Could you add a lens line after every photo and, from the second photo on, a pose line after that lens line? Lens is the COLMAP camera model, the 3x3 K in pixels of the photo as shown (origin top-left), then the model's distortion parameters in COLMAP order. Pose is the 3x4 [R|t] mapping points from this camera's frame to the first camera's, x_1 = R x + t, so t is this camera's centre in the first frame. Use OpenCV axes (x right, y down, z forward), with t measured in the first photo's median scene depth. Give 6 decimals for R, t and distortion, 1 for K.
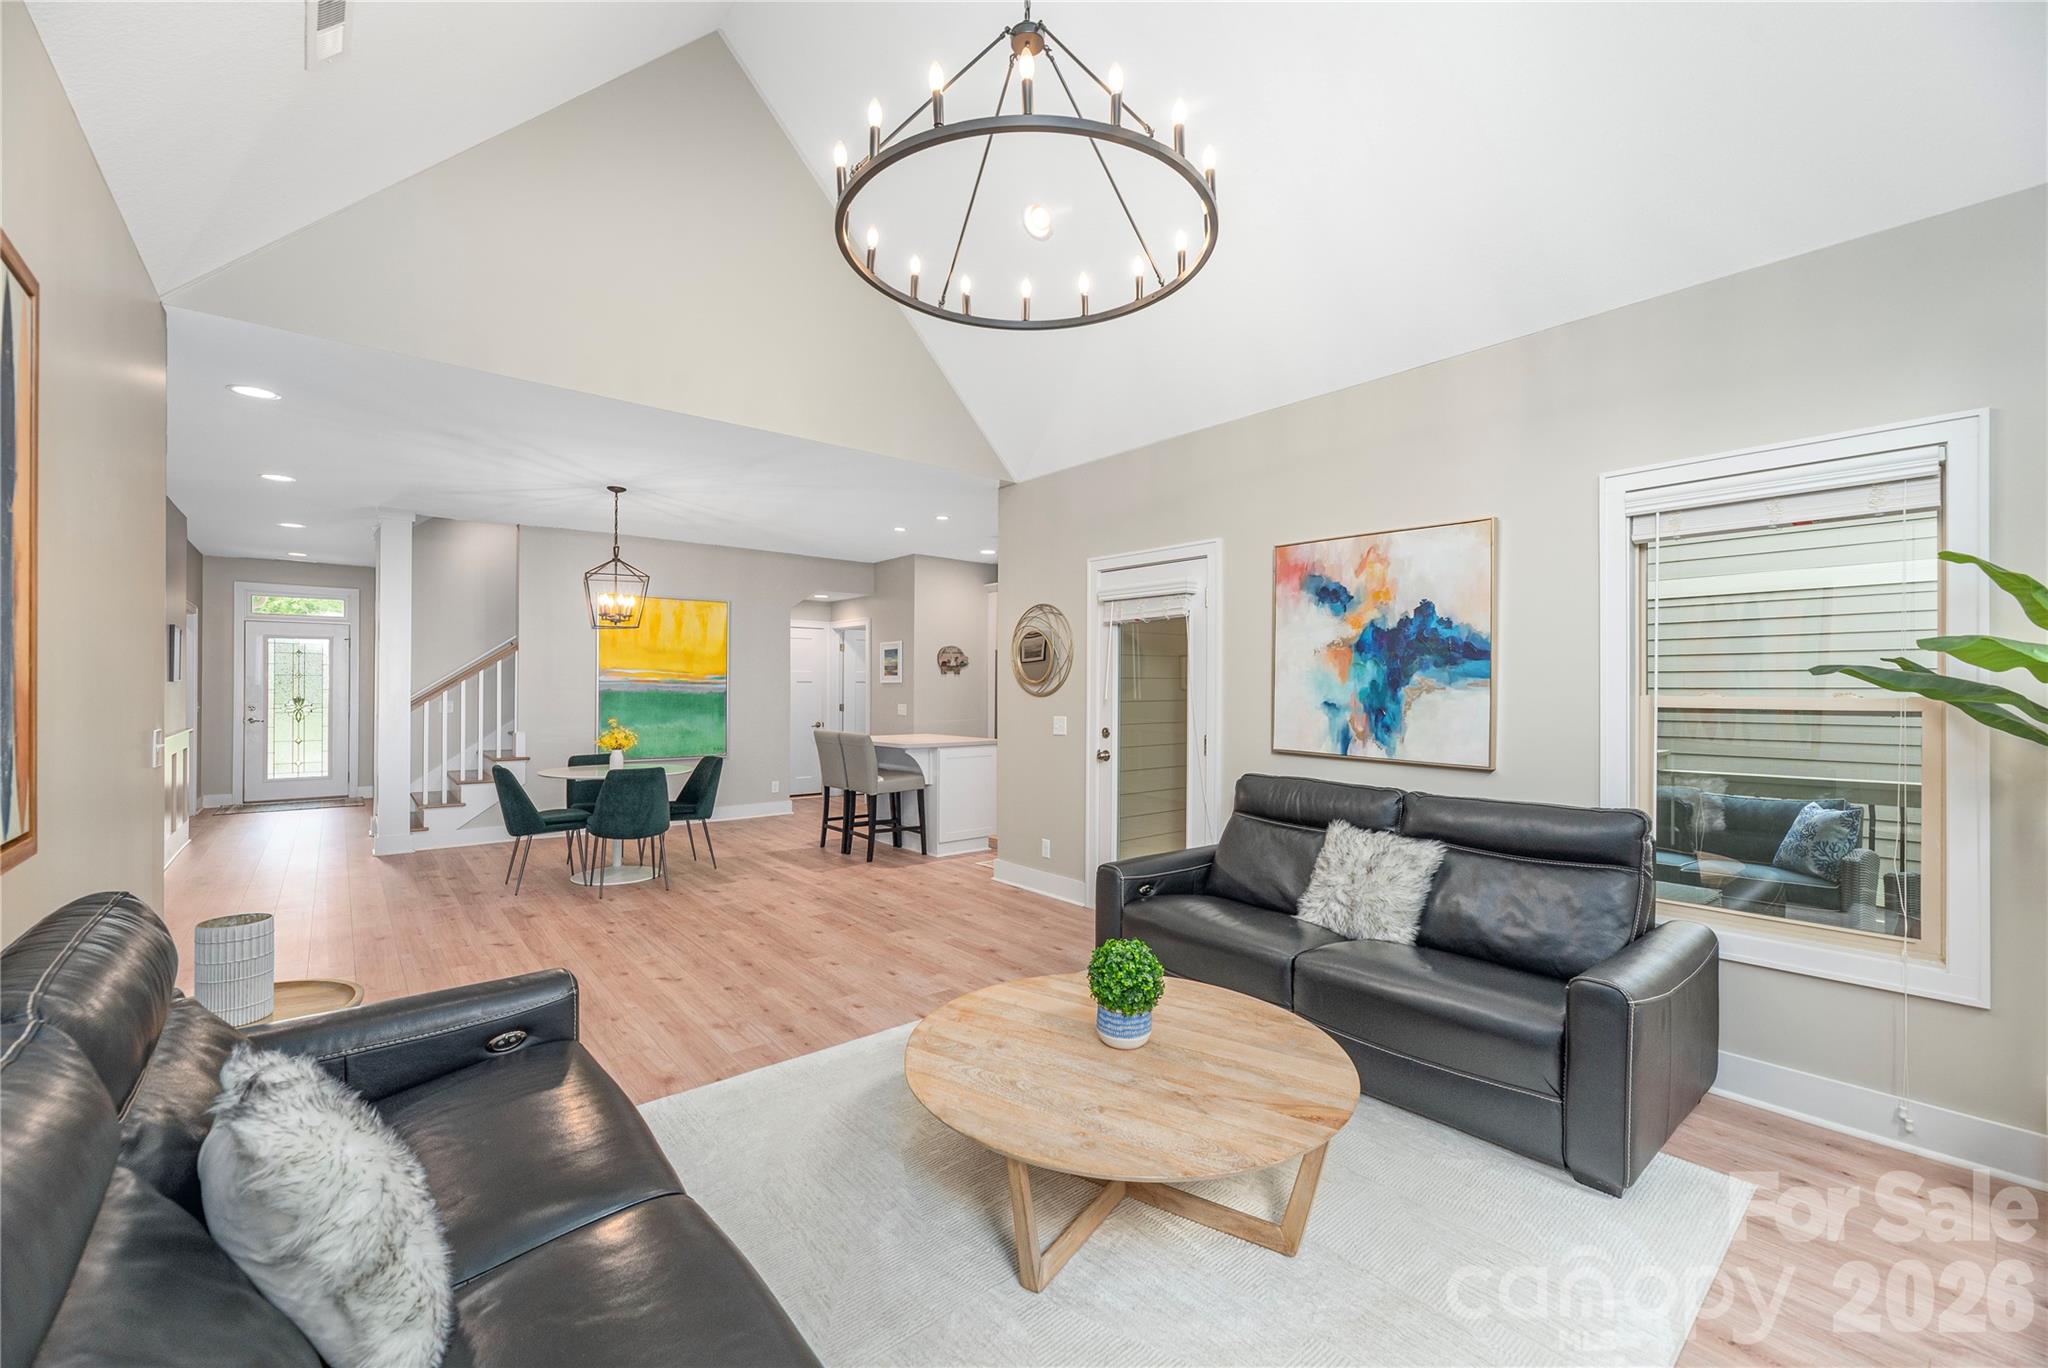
lens RADIAL K [[824.9, 0, 1019.2], [0, 824.9, 686.4], [0, 0, 1]] dist [-0.004822, 0.000444]
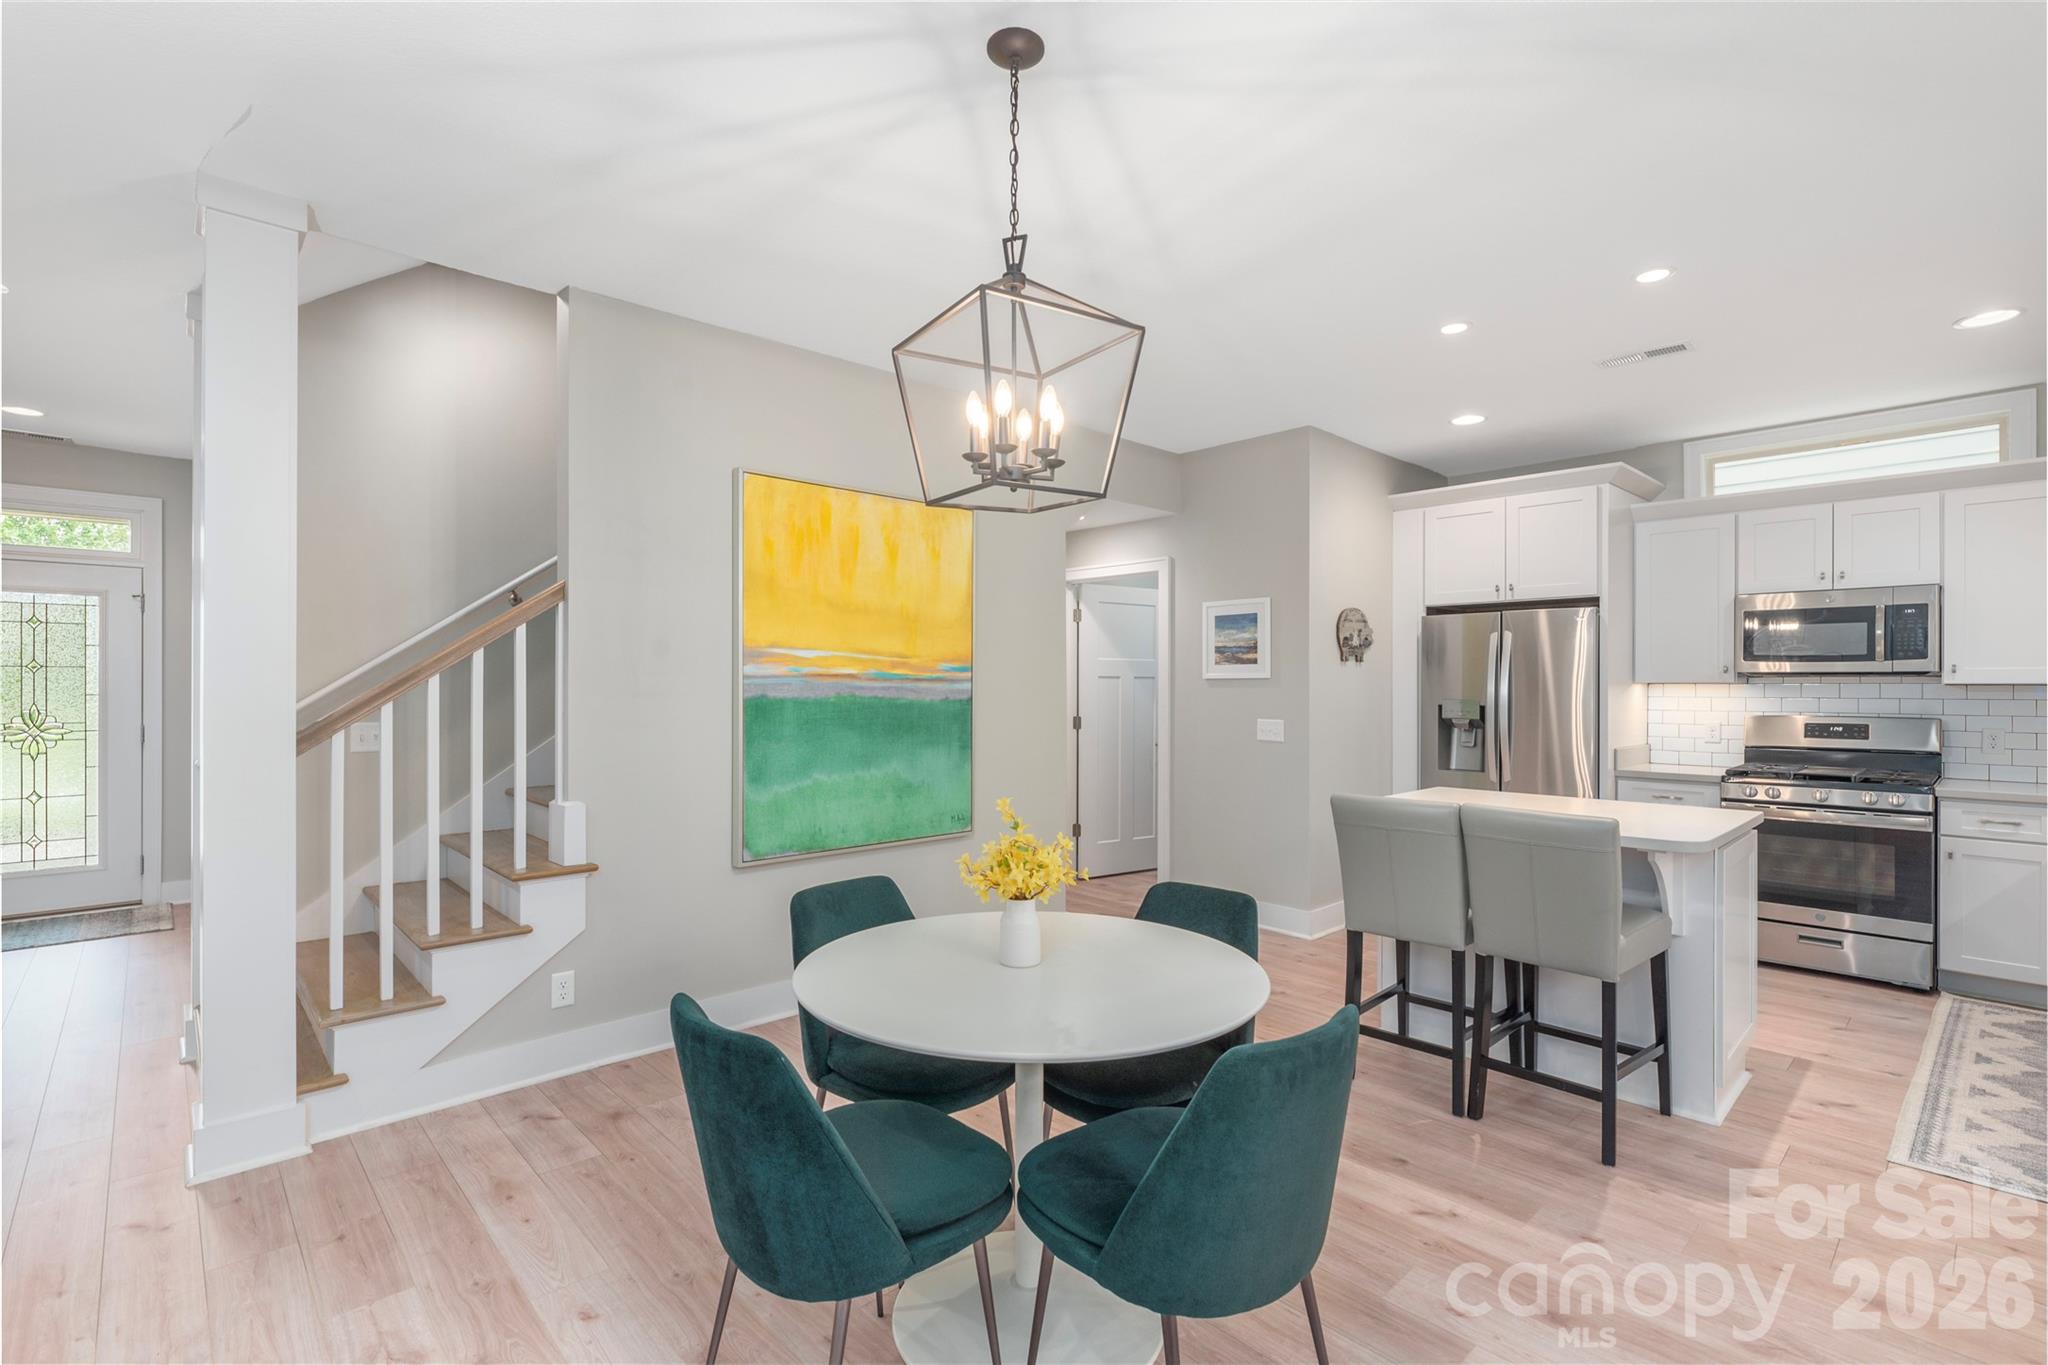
lens RADIAL K [[936.5, 0, 1023.1], [0, 936.5, 682.5], [0, 0, 1]] dist [-0.002593, -0.000340]
pose [[0.998210, -0.002562, 0.059752, -0.744398], [0.002604, 0.999996, -0.000635, -0.004061], [-0.059750, 0.000790, 0.998213, 0.953896]]
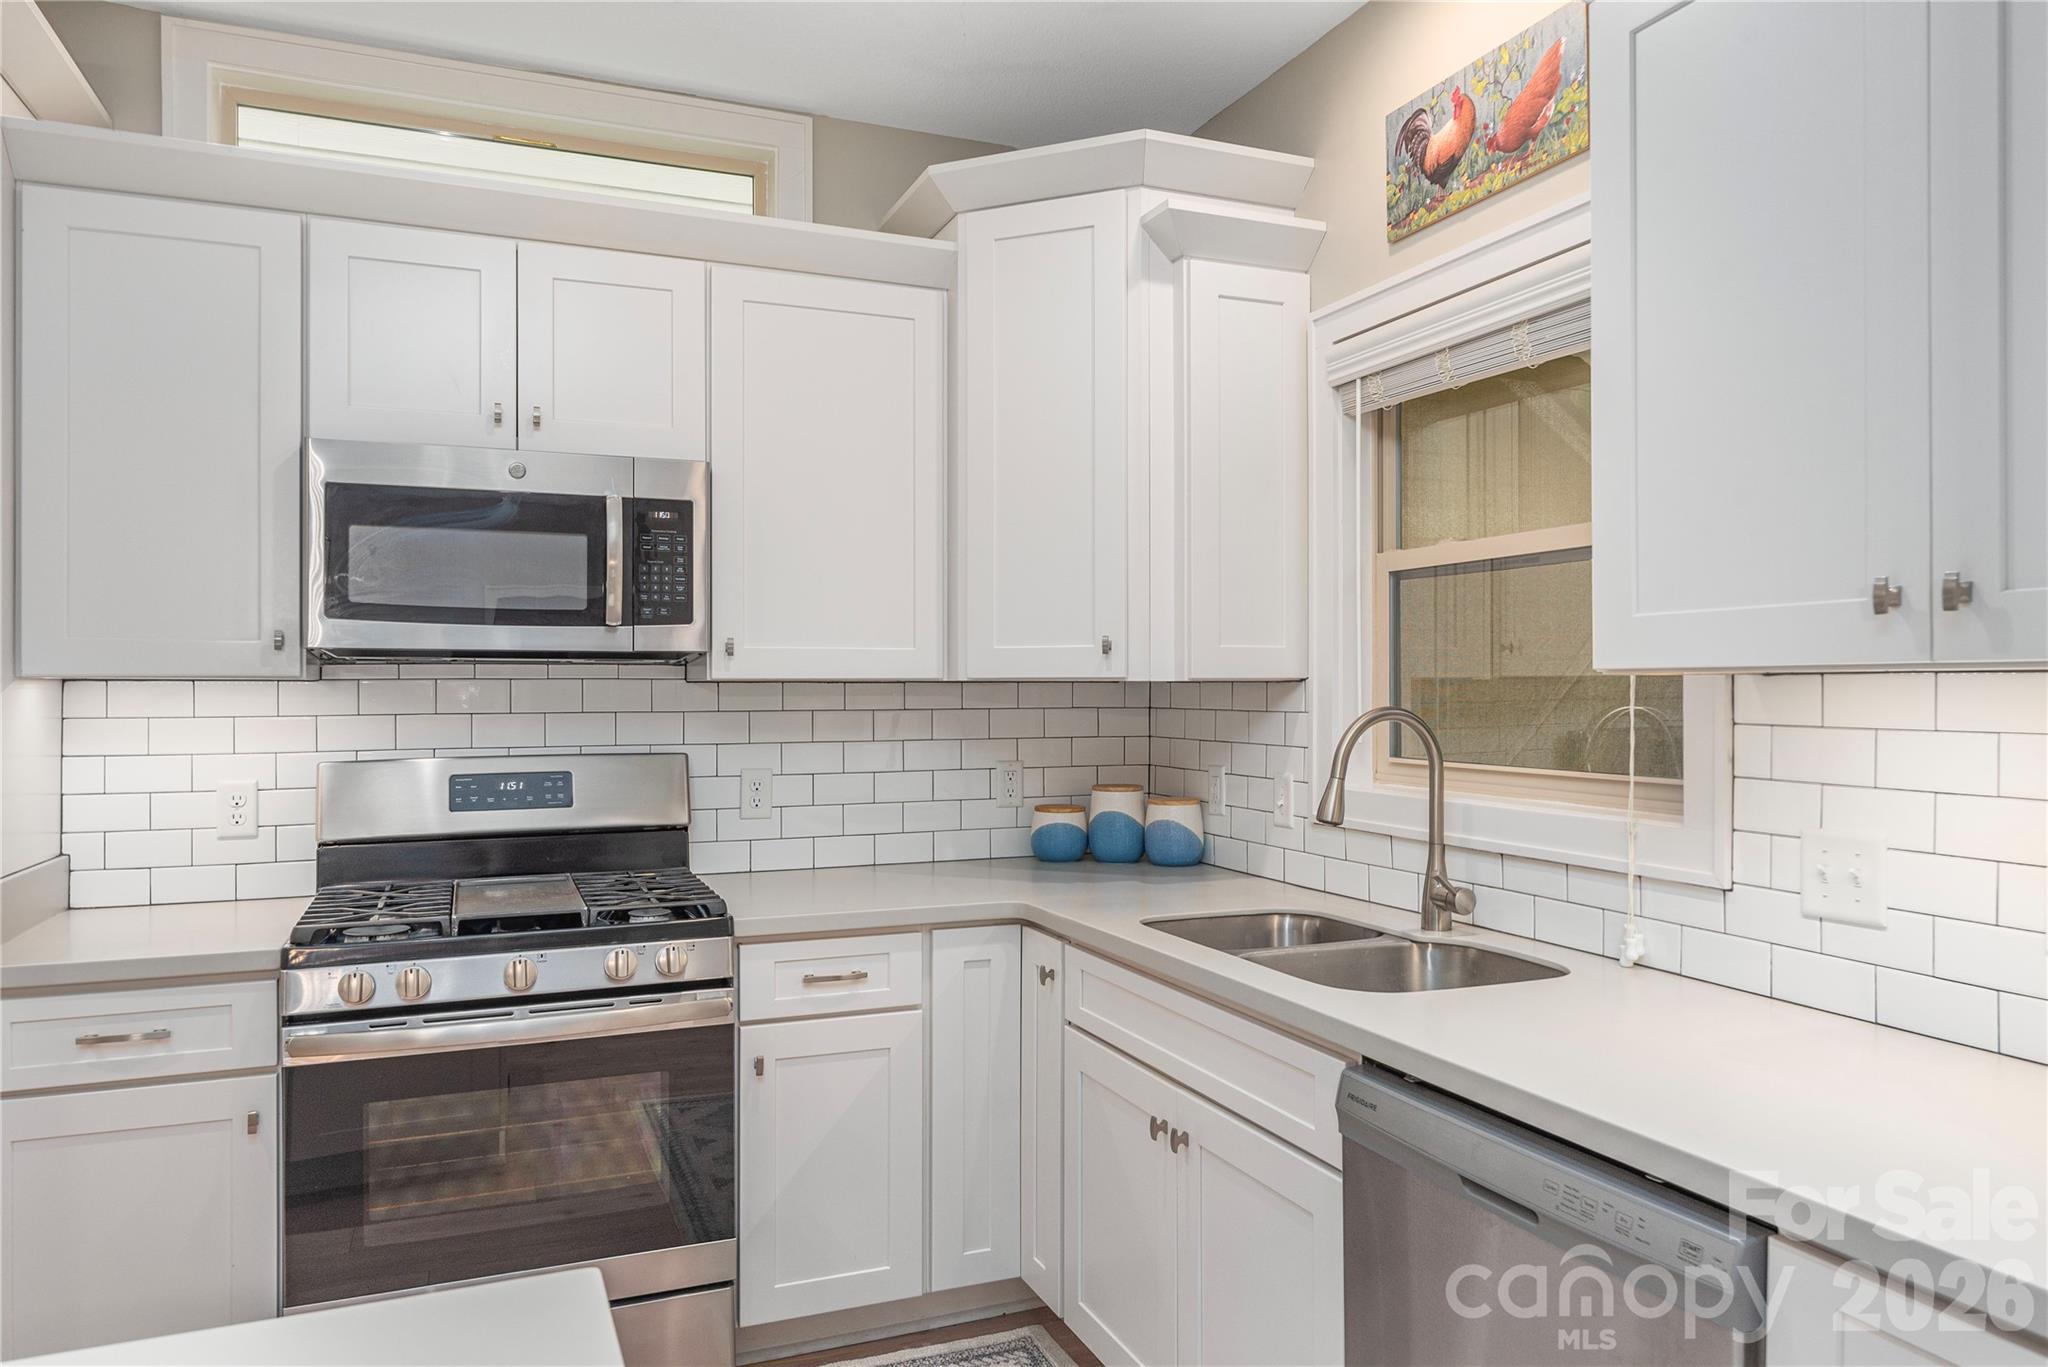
lens RADIAL K [[1348.0, 0, 1016.0], [0, 1348.0, 688.9], [0, 0, 1]] dist [0.000941, -0.004897]
pose [[0.304179, -0.006010, 0.952596, -0.263597], [0.001700, 0.999982, 0.005766, 0.000379], [-0.952613, -0.000134, 0.304184, 1.583148]]
